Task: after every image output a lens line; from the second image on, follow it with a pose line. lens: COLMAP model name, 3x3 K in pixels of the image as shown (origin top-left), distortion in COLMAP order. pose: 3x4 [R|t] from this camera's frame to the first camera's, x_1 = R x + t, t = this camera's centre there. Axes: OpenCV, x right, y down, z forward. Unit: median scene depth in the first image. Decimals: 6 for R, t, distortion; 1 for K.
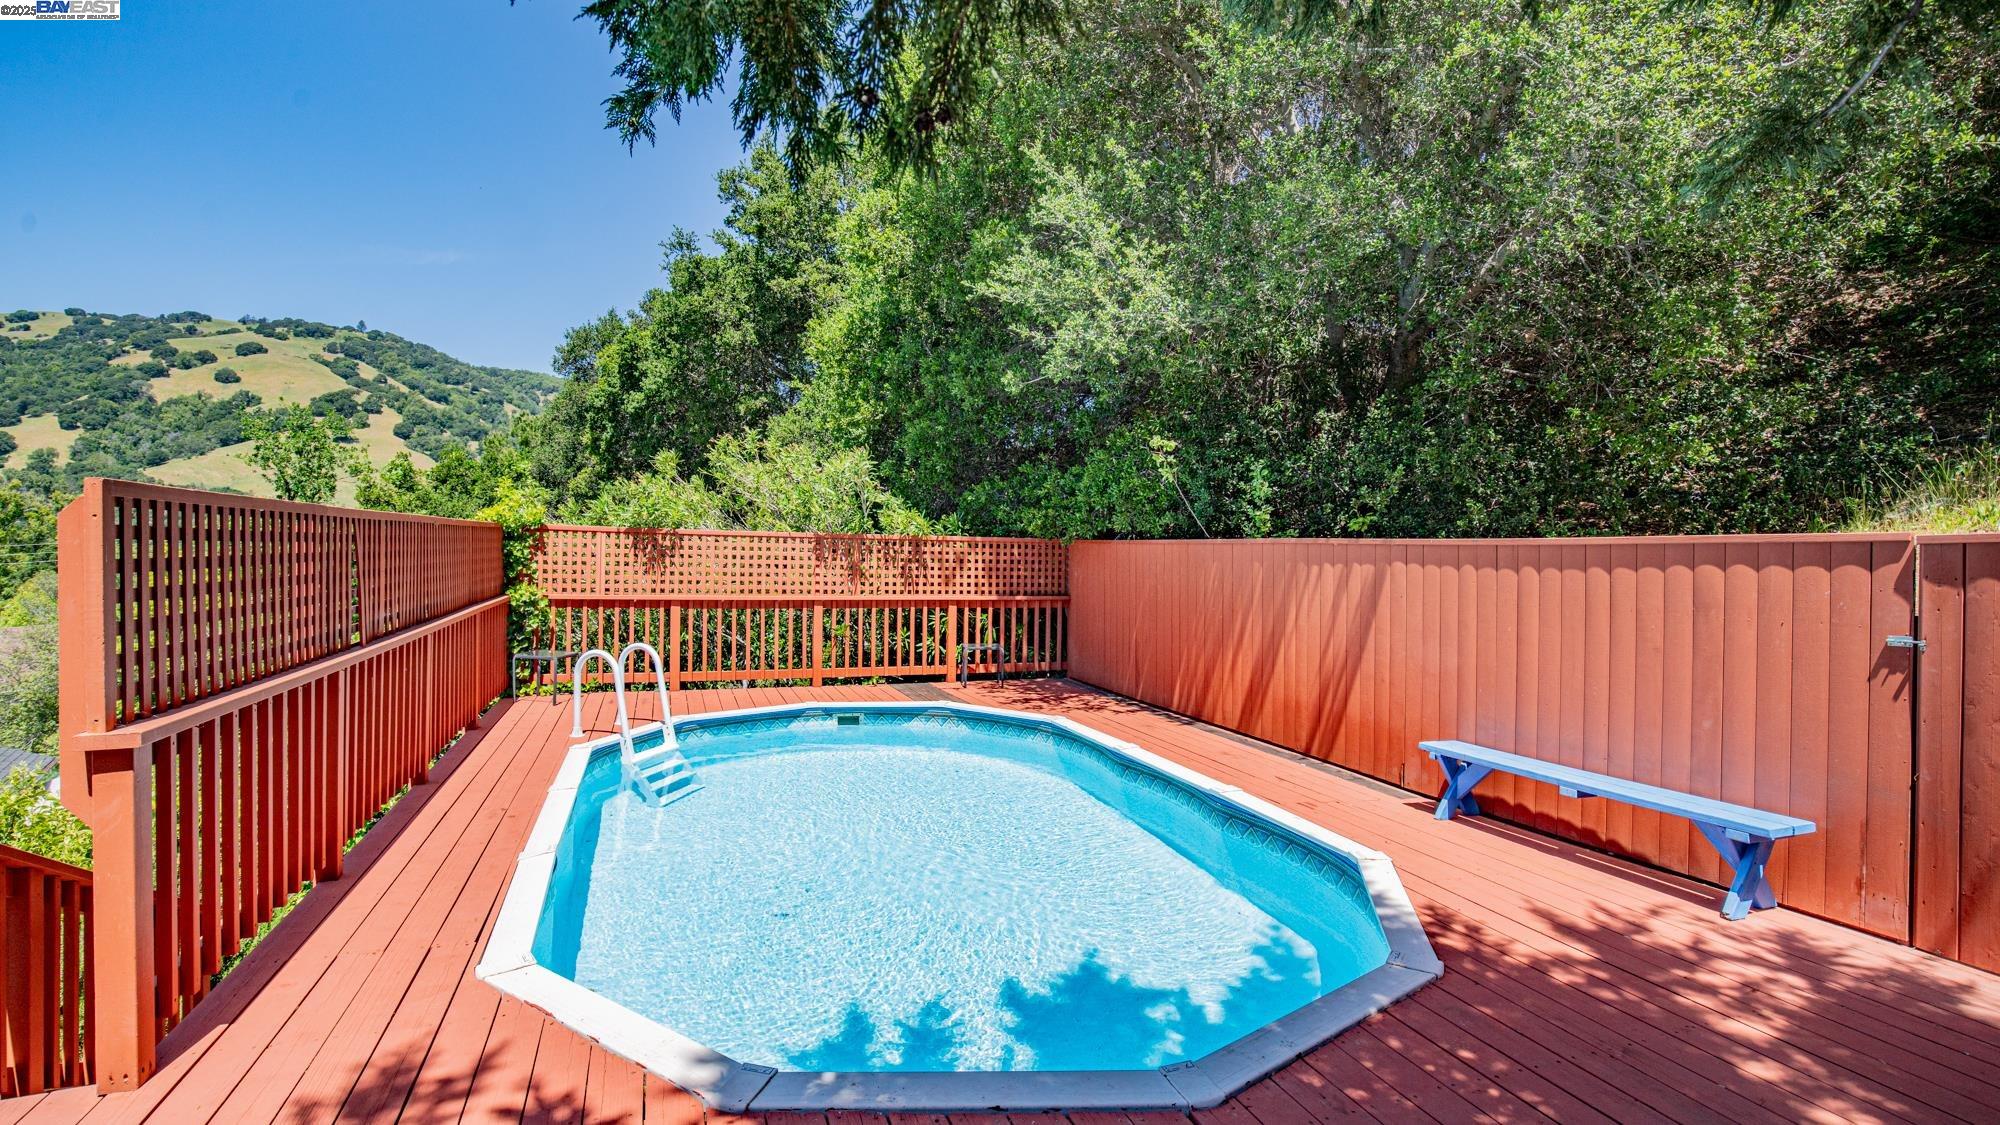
lens RADIAL K [[923.7, 0, 998.4], [0, 923.7, 573.9], [0, 0, 1]] dist [-0.014483, 0.002301]
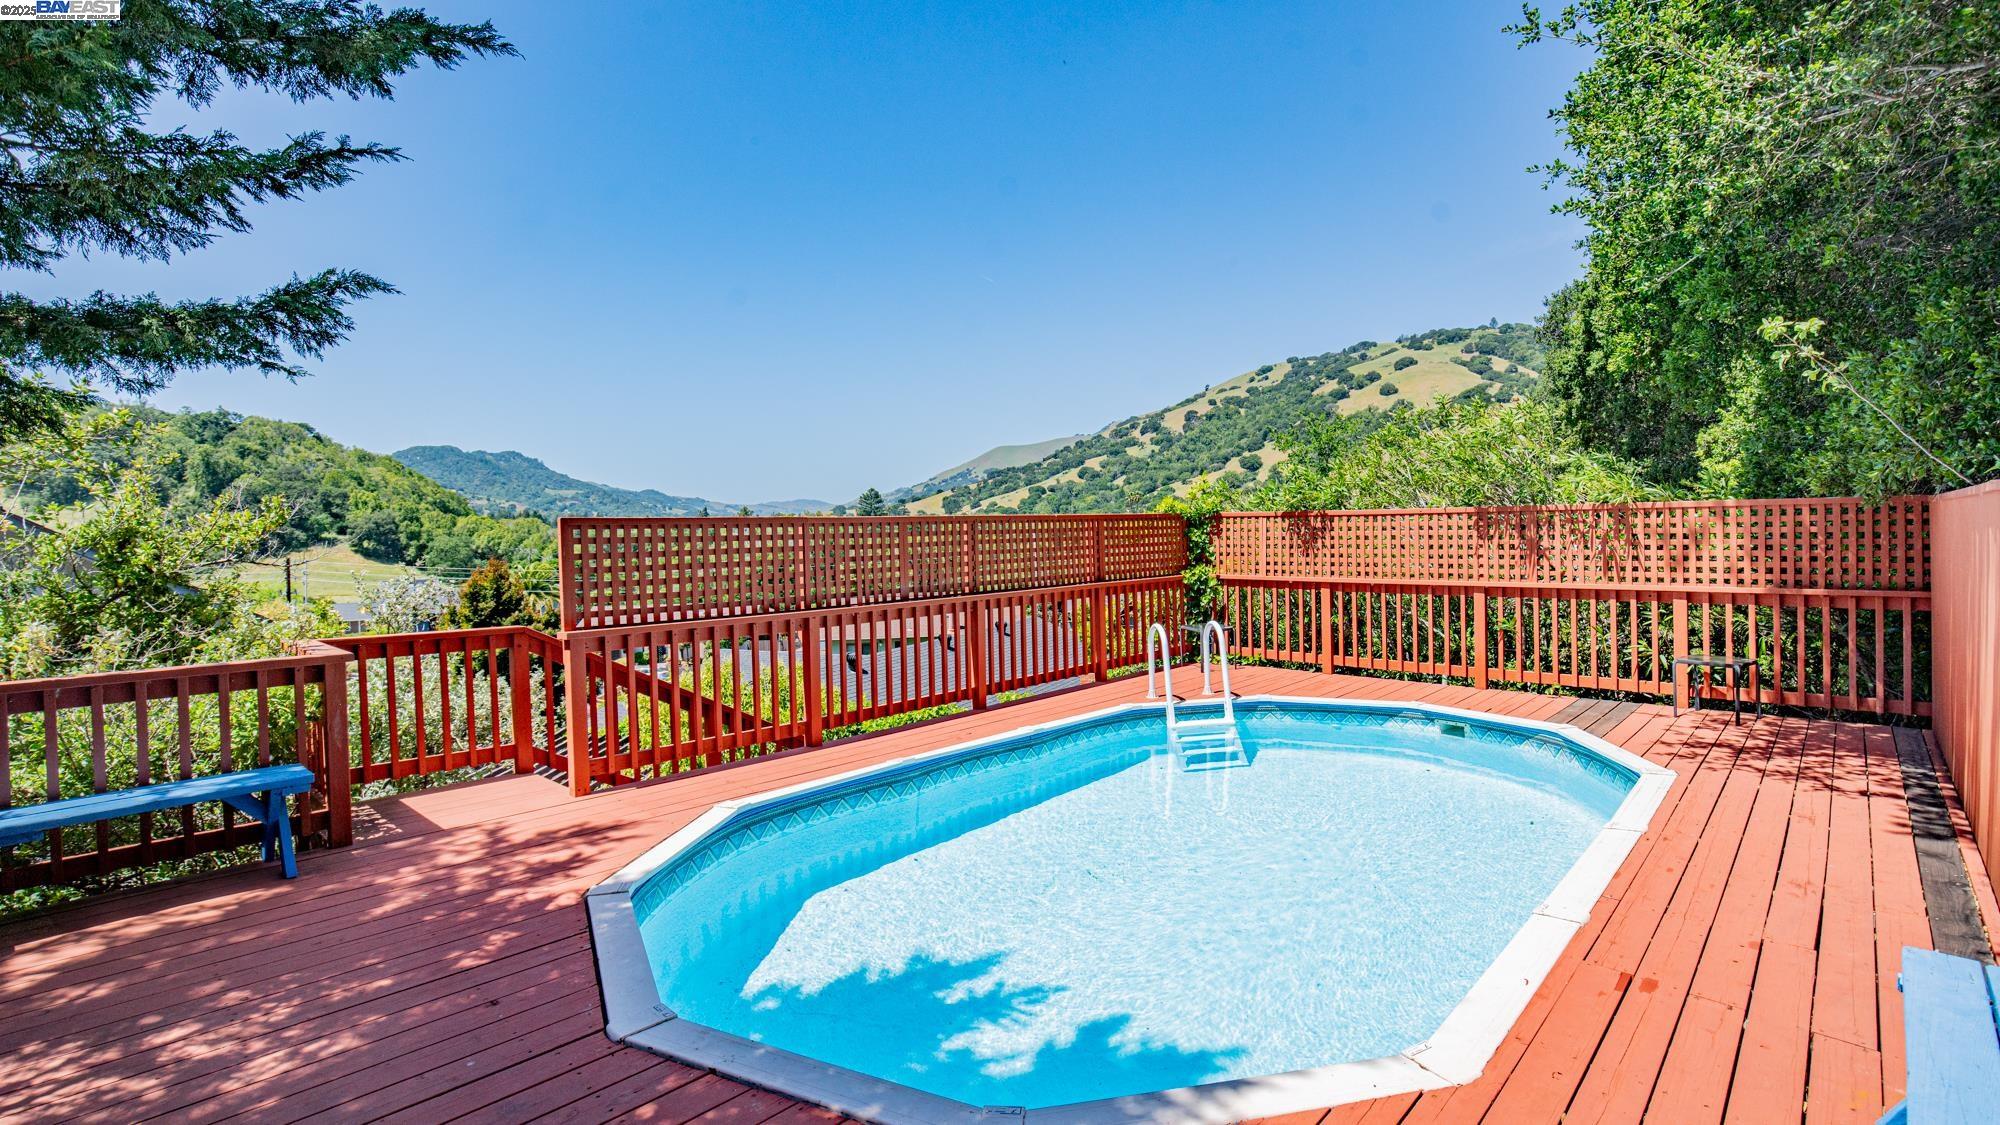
lens RADIAL K [[923.7, 0, 995.0], [0, 923.7, 556.6], [0, 0, 1]] dist [-0.014483, 0.002301]
pose [[0.448491, -0.001477, -0.893786, 0.340837], [0.003580, 0.999994, 0.000144, -0.000551], [0.893780, -0.003265, 0.448494, 0.215279]]
